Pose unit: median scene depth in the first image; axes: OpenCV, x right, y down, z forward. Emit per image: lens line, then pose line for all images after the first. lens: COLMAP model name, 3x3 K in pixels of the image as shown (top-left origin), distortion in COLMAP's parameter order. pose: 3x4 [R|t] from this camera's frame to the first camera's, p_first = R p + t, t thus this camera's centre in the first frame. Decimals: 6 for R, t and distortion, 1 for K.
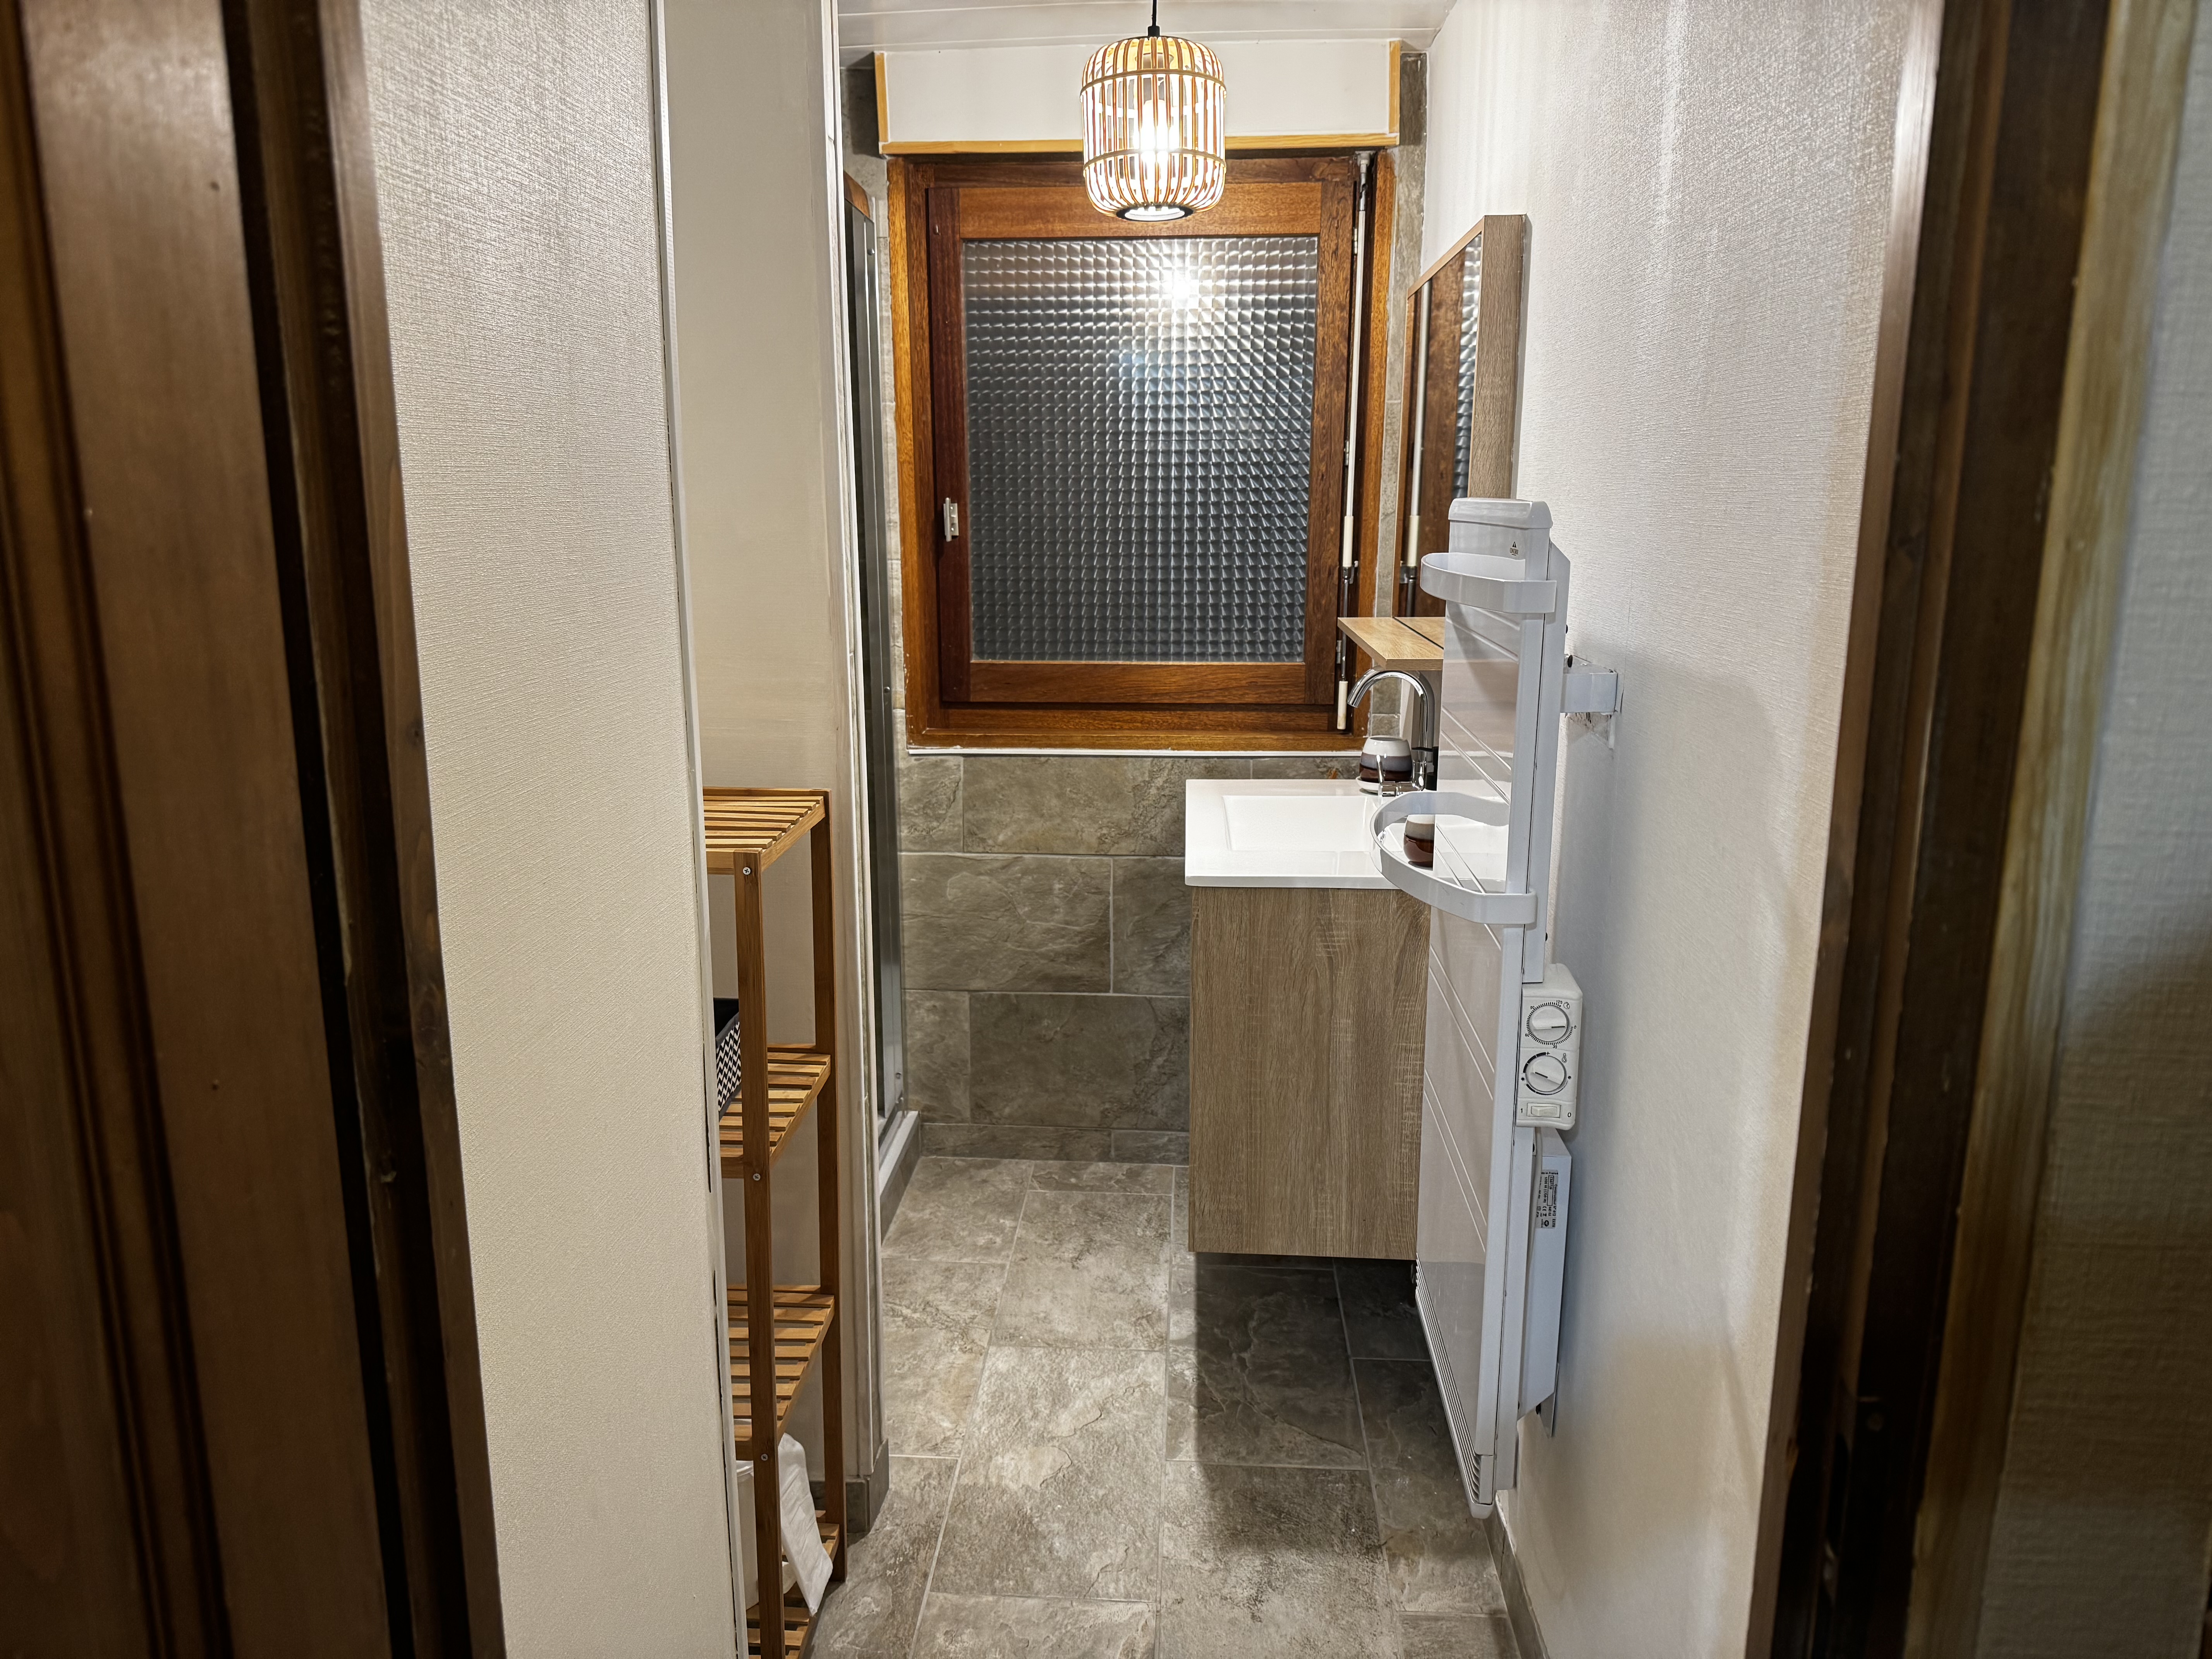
lens RADIAL K [[1523.8, 0, 1089.7], [0, 1523.8, 844.1], [0, 0, 1]] dist [0.060201, -0.091659]
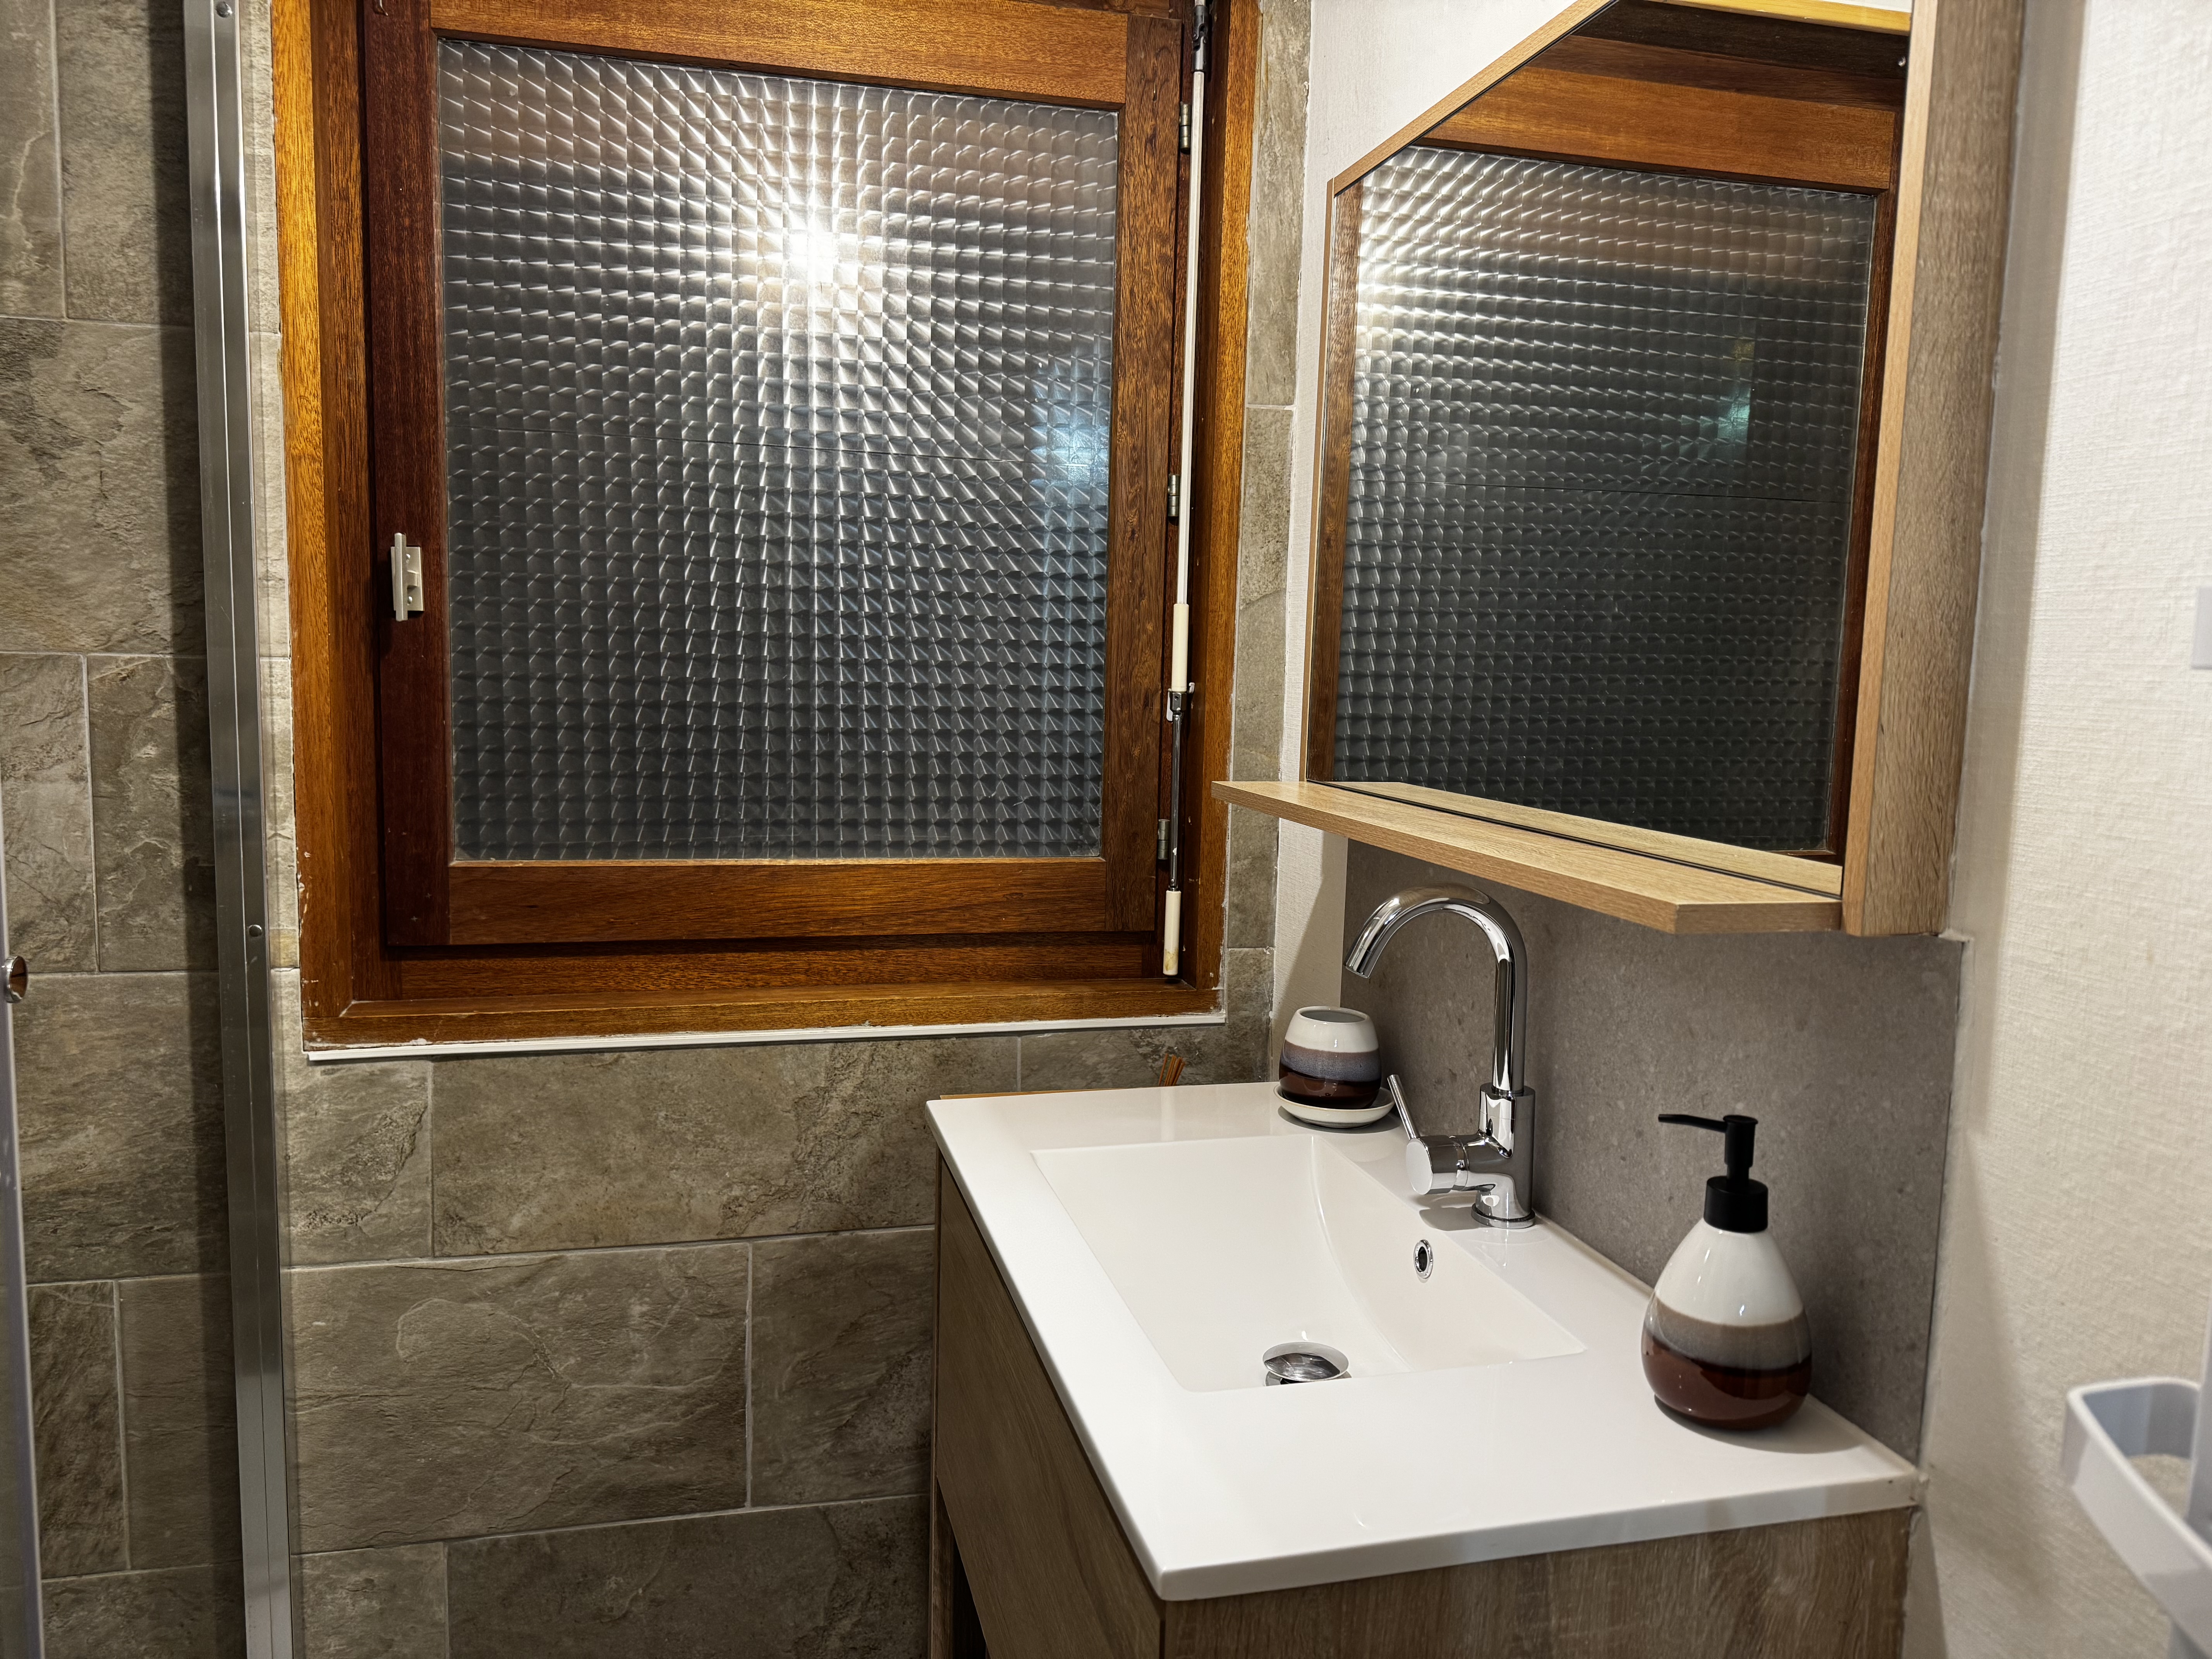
lens RADIAL K [[1523.8, 0, 1100.5], [0, 1523.8, 823.7], [0, 0, 1]] dist [0.060201, -0.091659]
pose [[0.948826, -0.007747, 0.315706, -0.036103], [0.042554, 0.993718, -0.103507, -0.073688], [-0.312921, 0.111645, 0.943195, 0.472368]]
